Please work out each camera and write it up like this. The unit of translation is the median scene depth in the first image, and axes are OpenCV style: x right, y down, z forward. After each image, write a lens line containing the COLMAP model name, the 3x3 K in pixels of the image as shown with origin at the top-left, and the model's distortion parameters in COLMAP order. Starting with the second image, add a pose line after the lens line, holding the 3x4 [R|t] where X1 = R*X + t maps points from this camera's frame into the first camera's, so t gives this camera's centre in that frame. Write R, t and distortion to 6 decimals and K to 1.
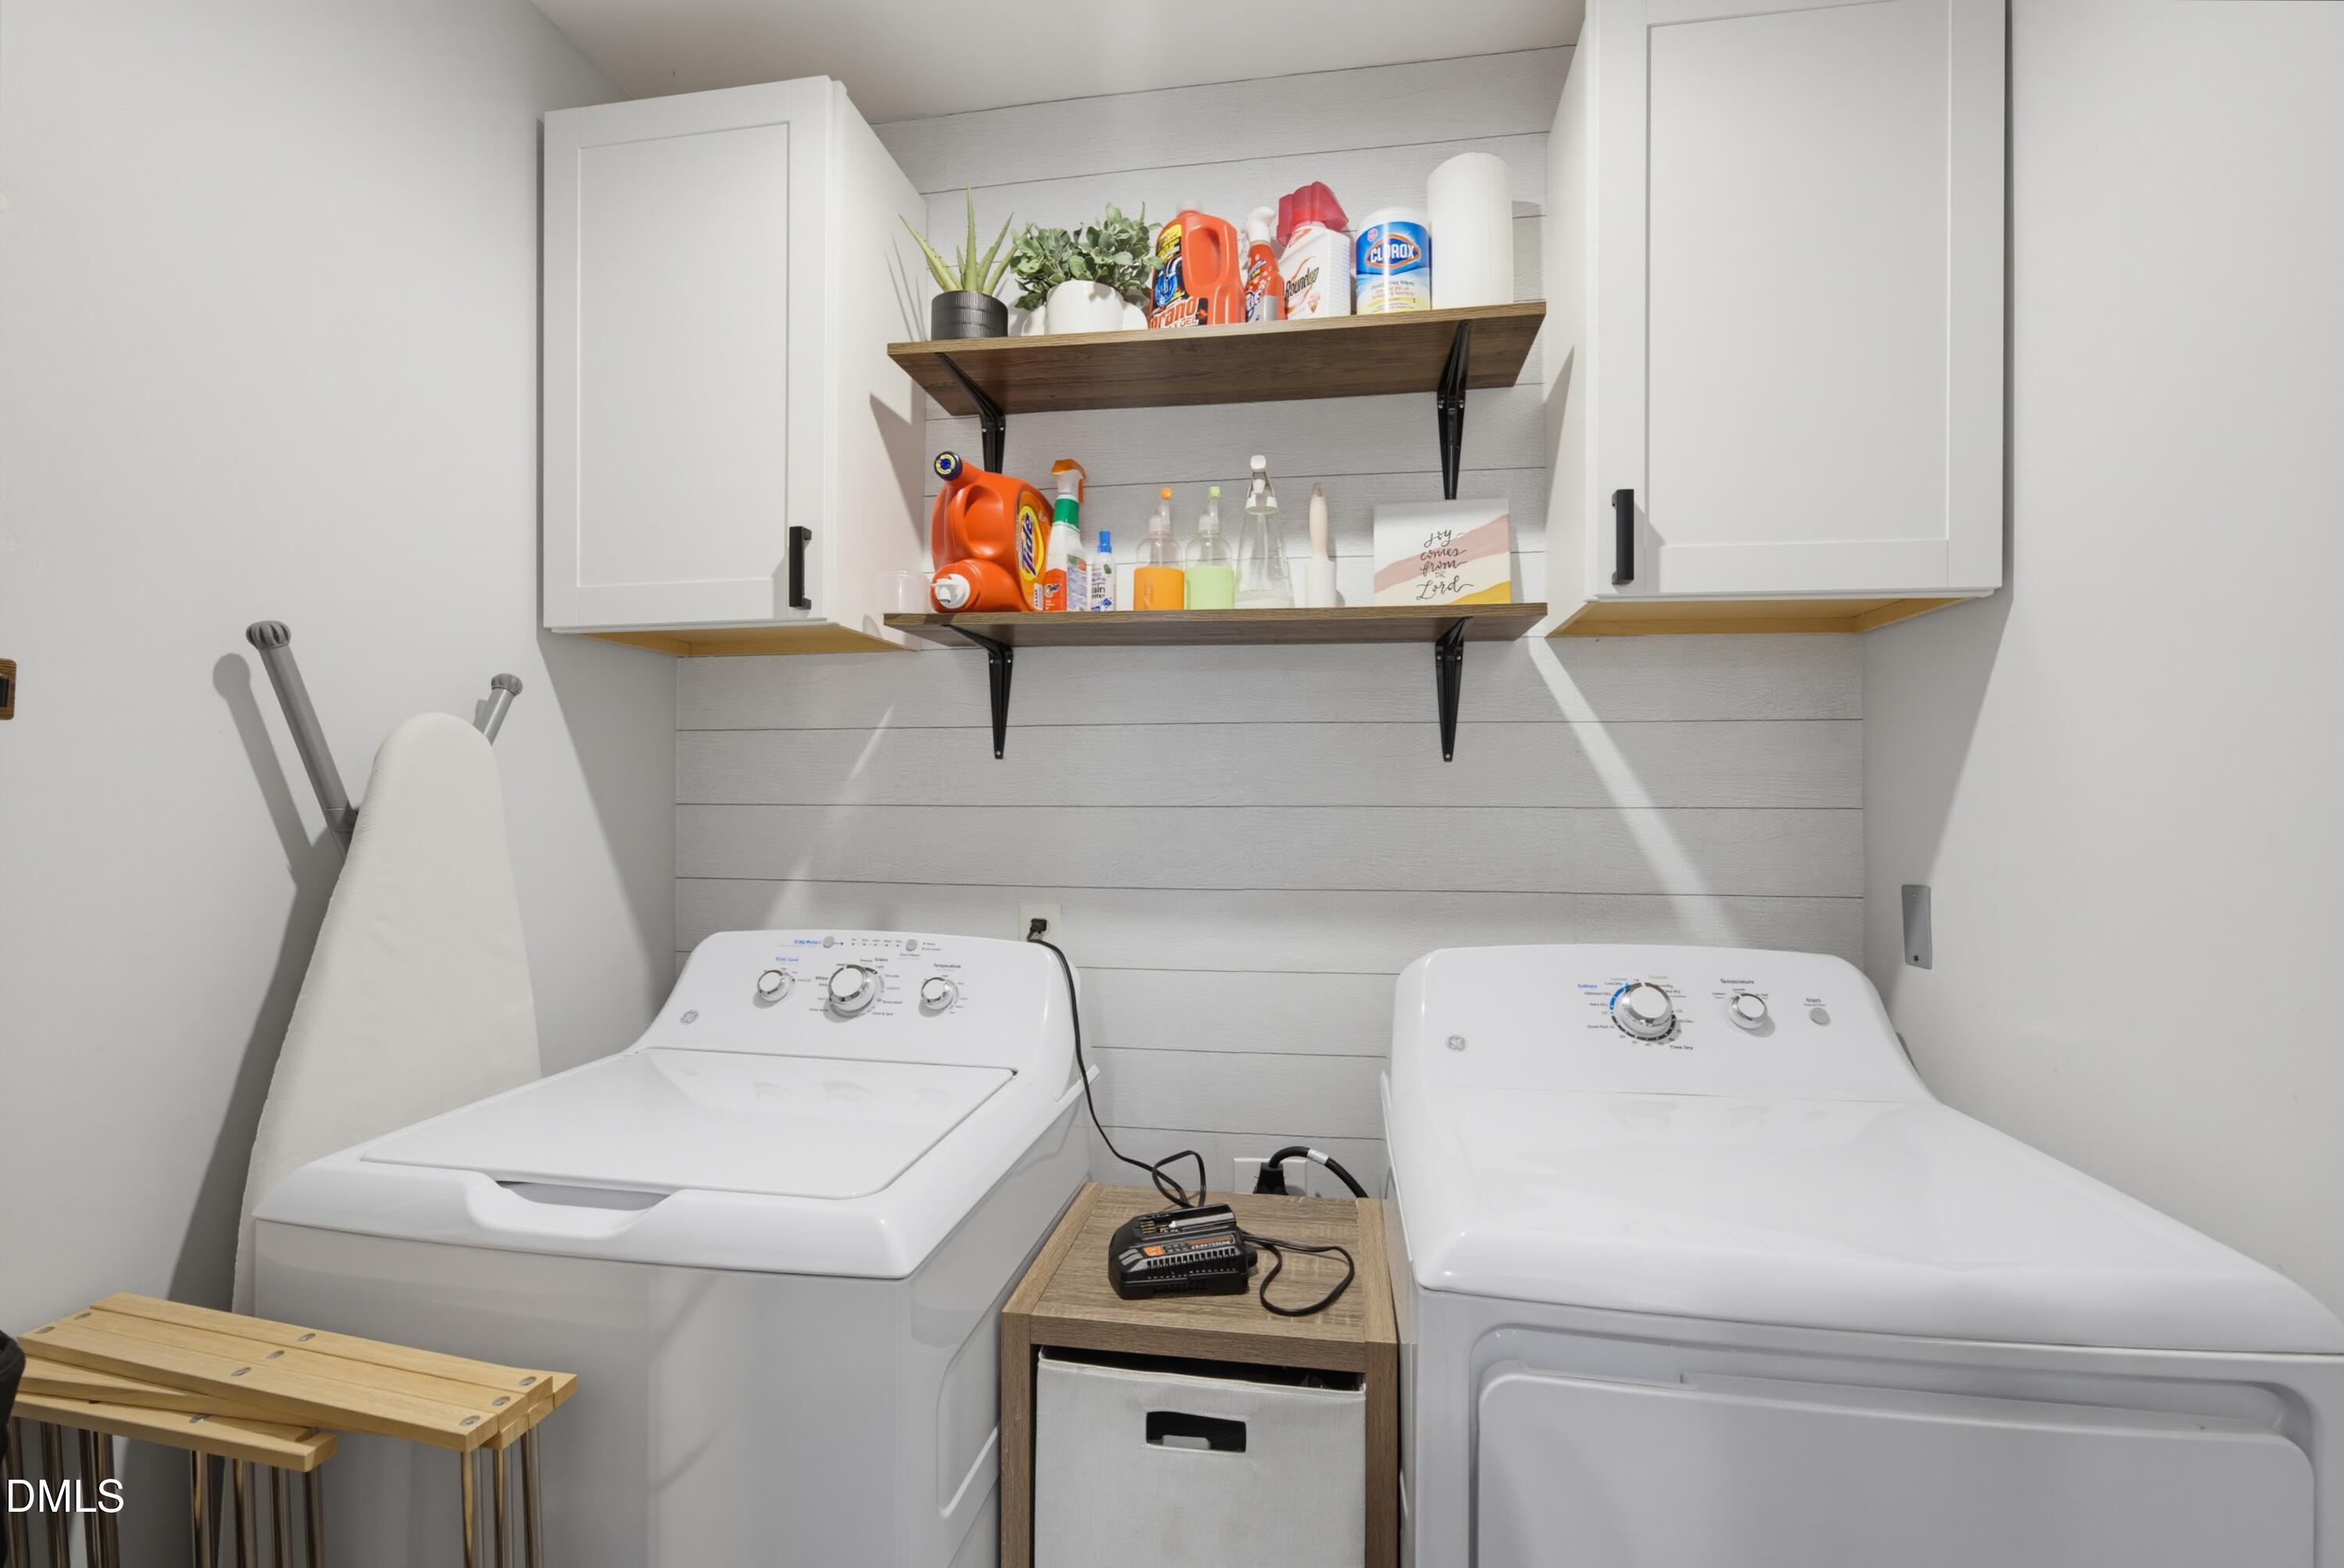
lens RADIAL K [[1024.4, 0, 1180.4], [0, 1024.4, 778.6], [0, 0, 1]] dist [-0.012954, 0.002491]
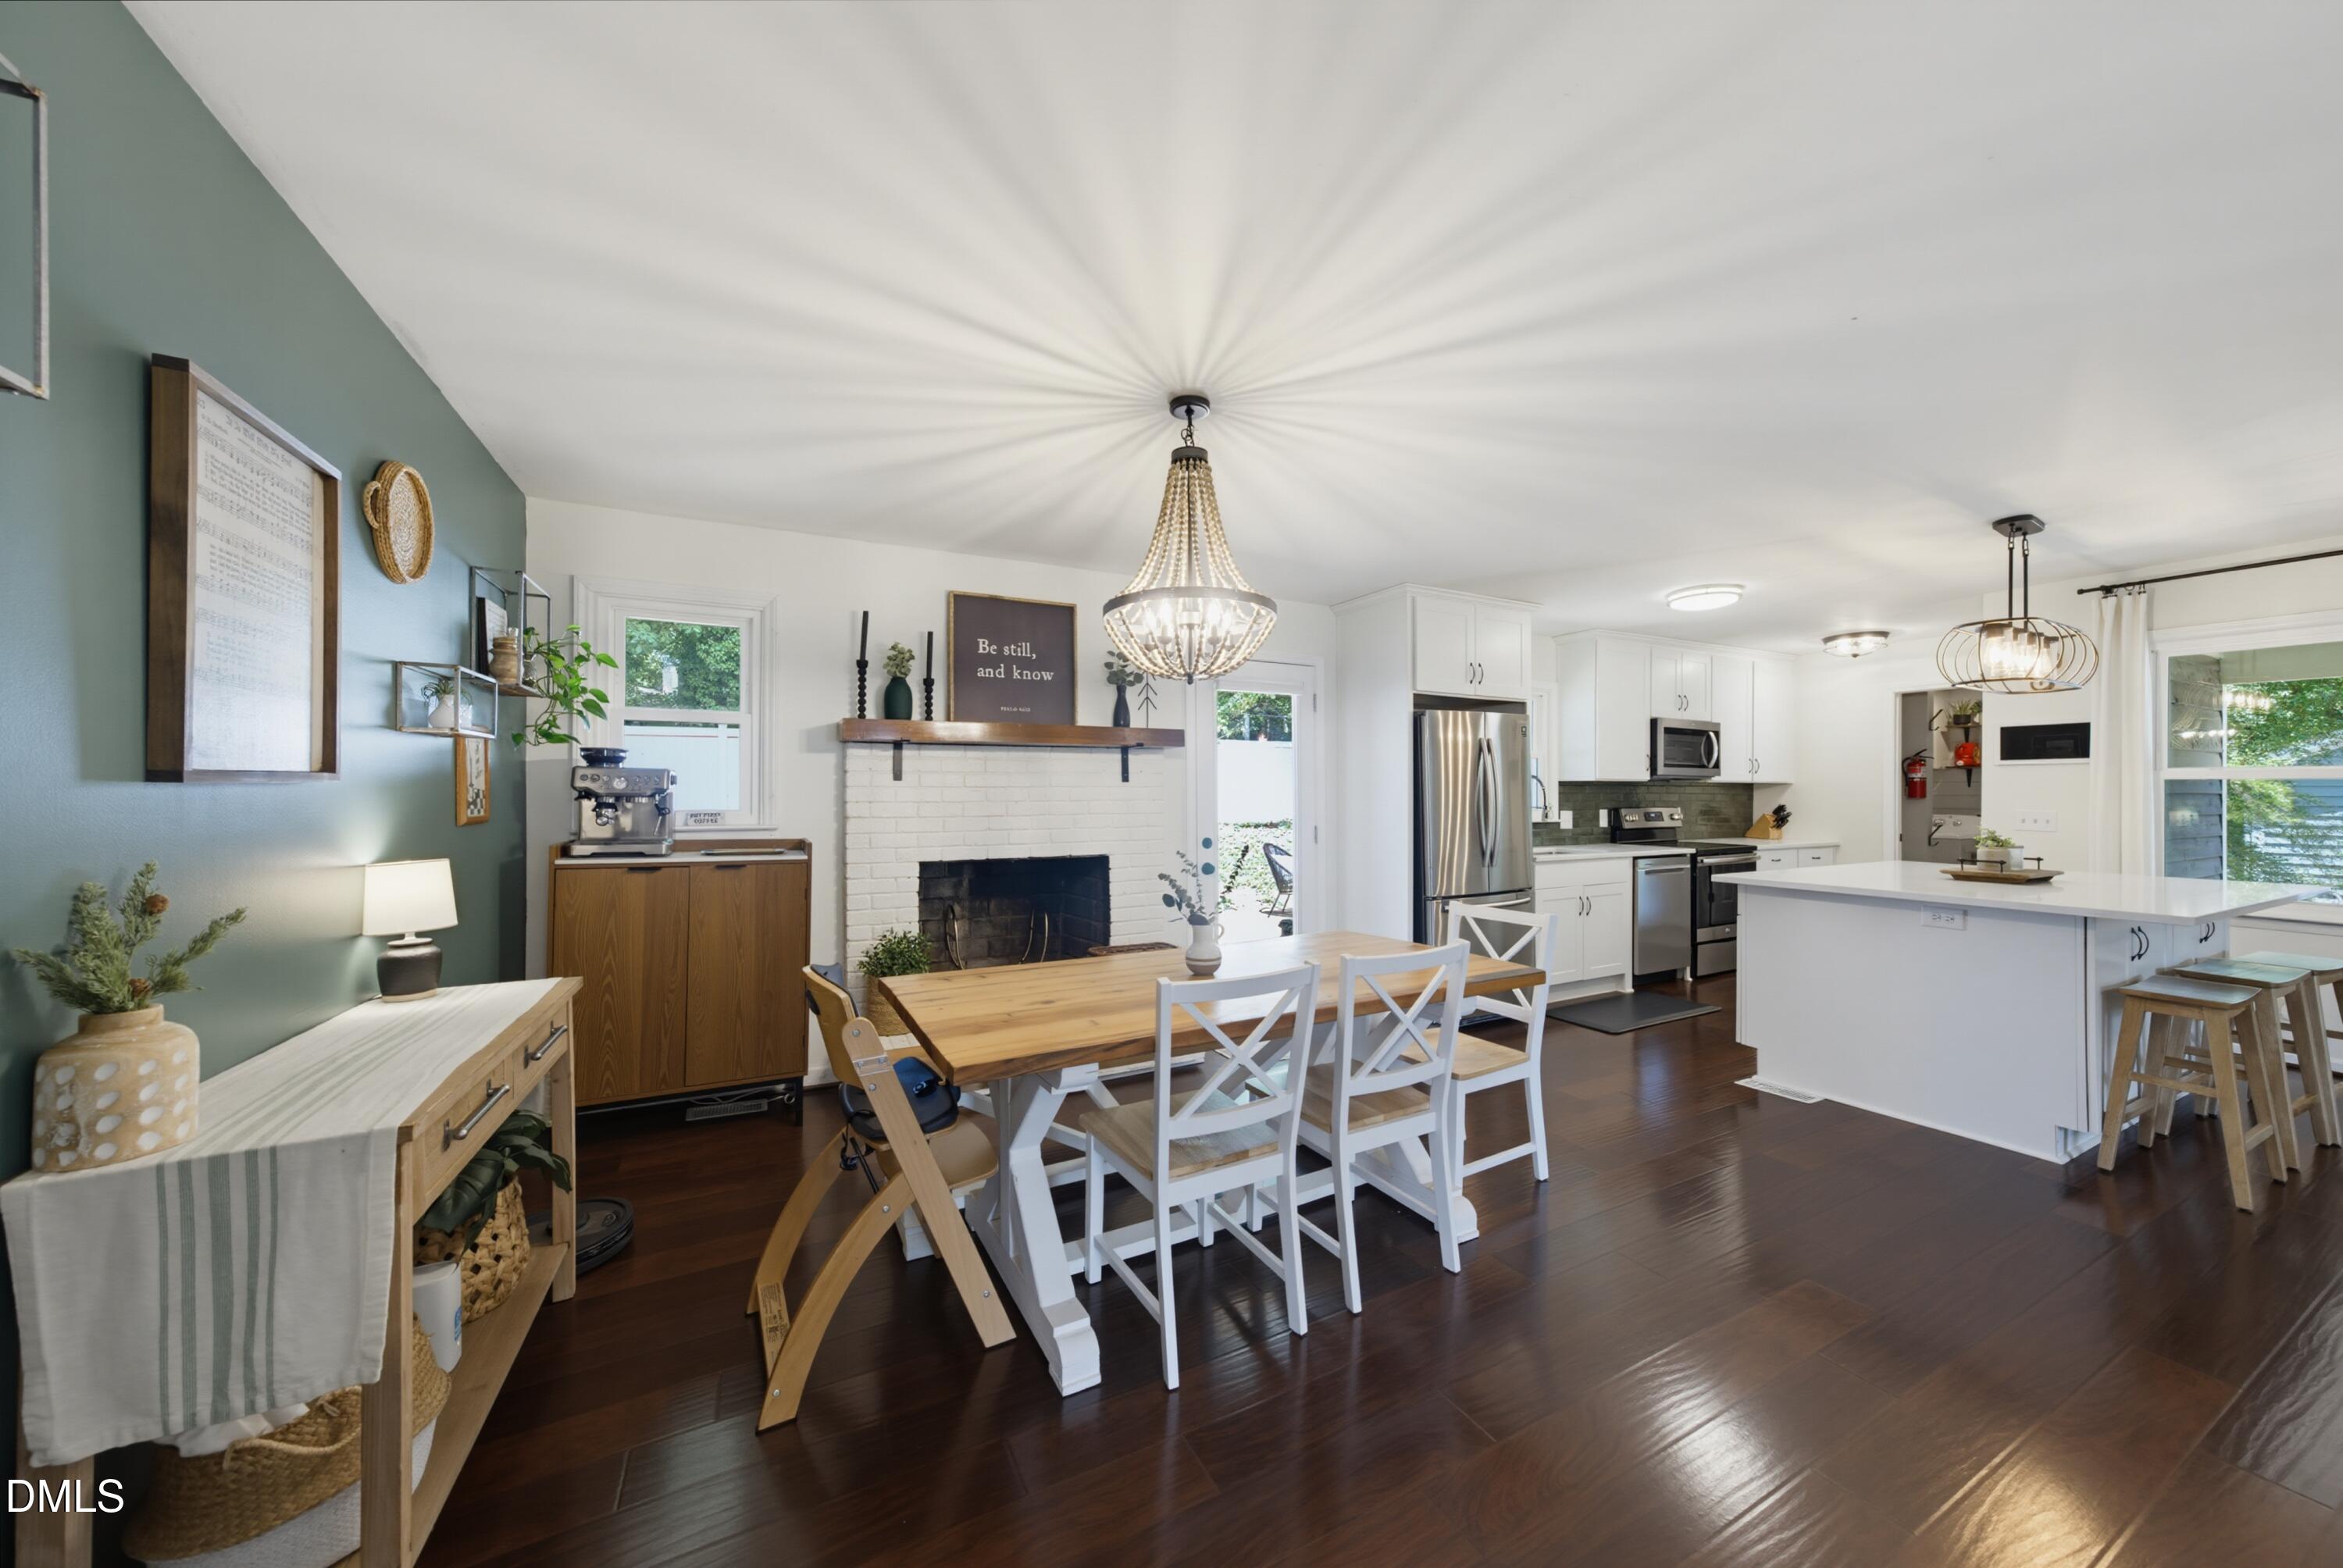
lens RADIAL K [[800.7, 0, 1152.5], [0, 800.7, 792.9], [0, 0, 1]] dist [-0.006910, 0.003953]
pose [[0.588002, -0.002425, -0.808856, 0.852287], [0.003995, 0.999992, -0.000094, -0.009836], [0.808850, -0.003176, 0.588007, -6.030103]]
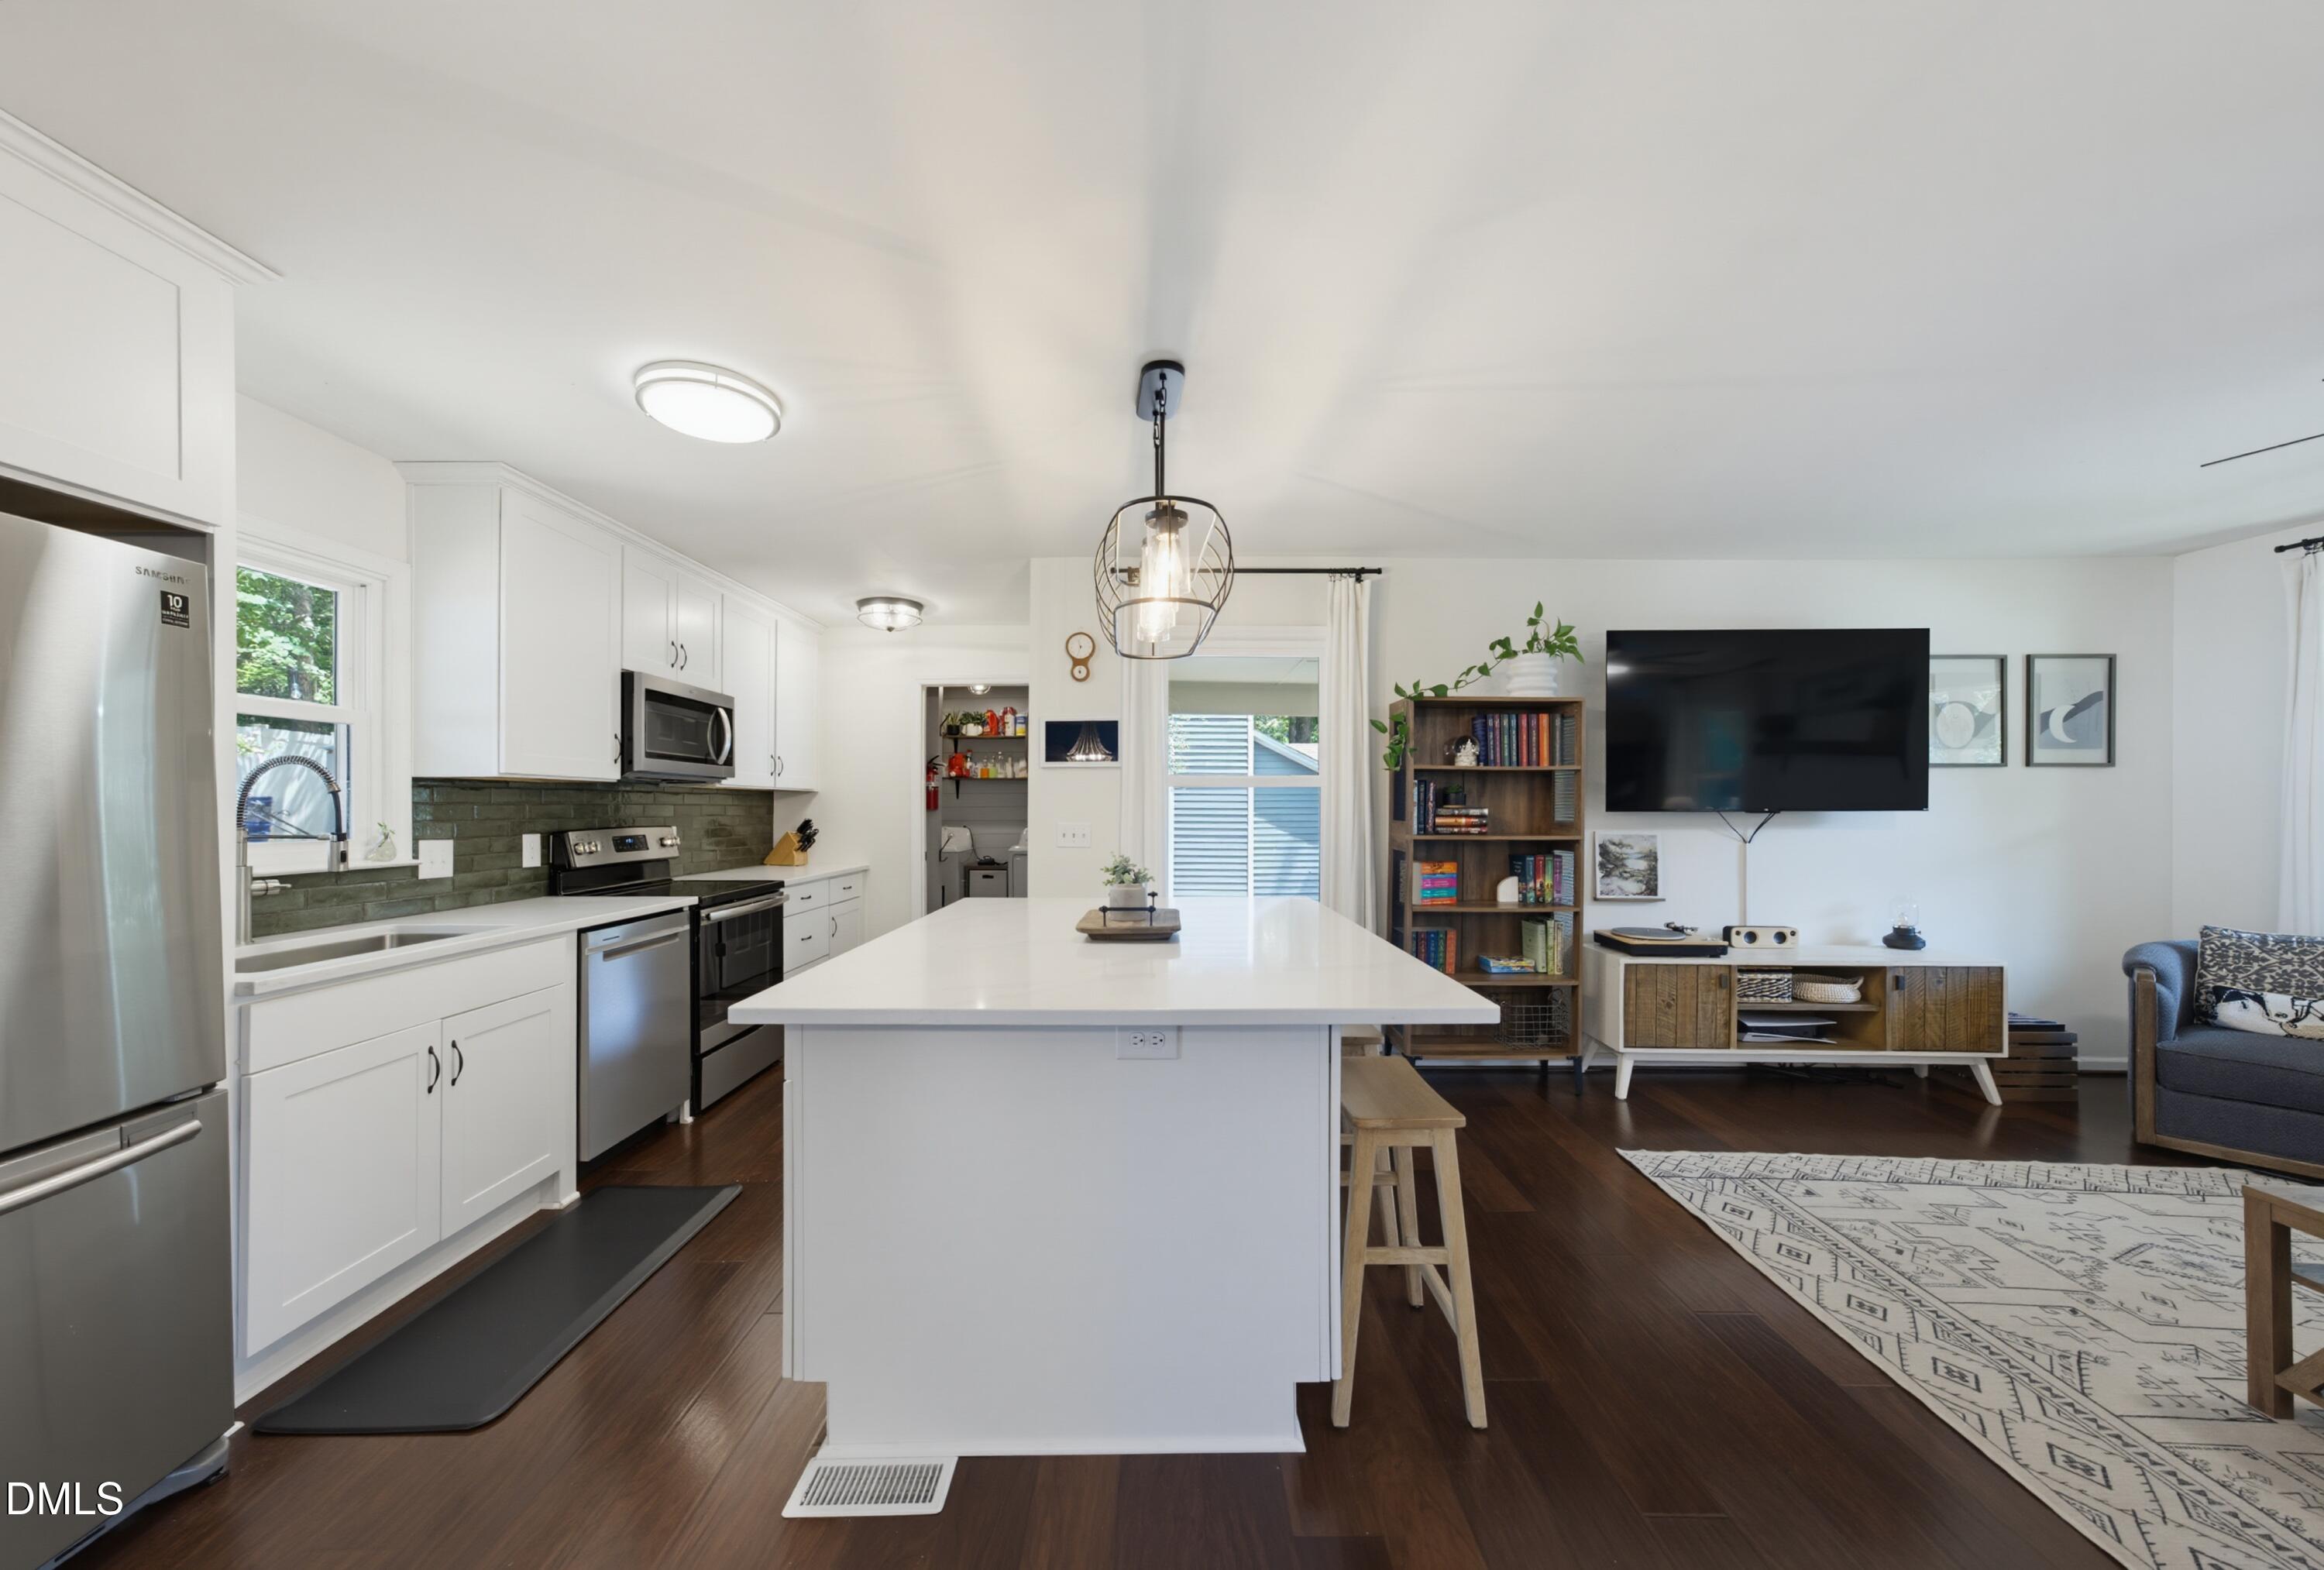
lens RADIAL K [[809.6, 0, 1158.8], [0, 809.6, 803.0], [0, 0, 1]] dist [-0.001893, 0.002579]
pose [[0.986189, -0.006338, 0.165501, 0.215592], [0.006391, 0.999980, 0.000216, 0.009599], [-0.165499, 0.000845, 0.986210, -4.208221]]
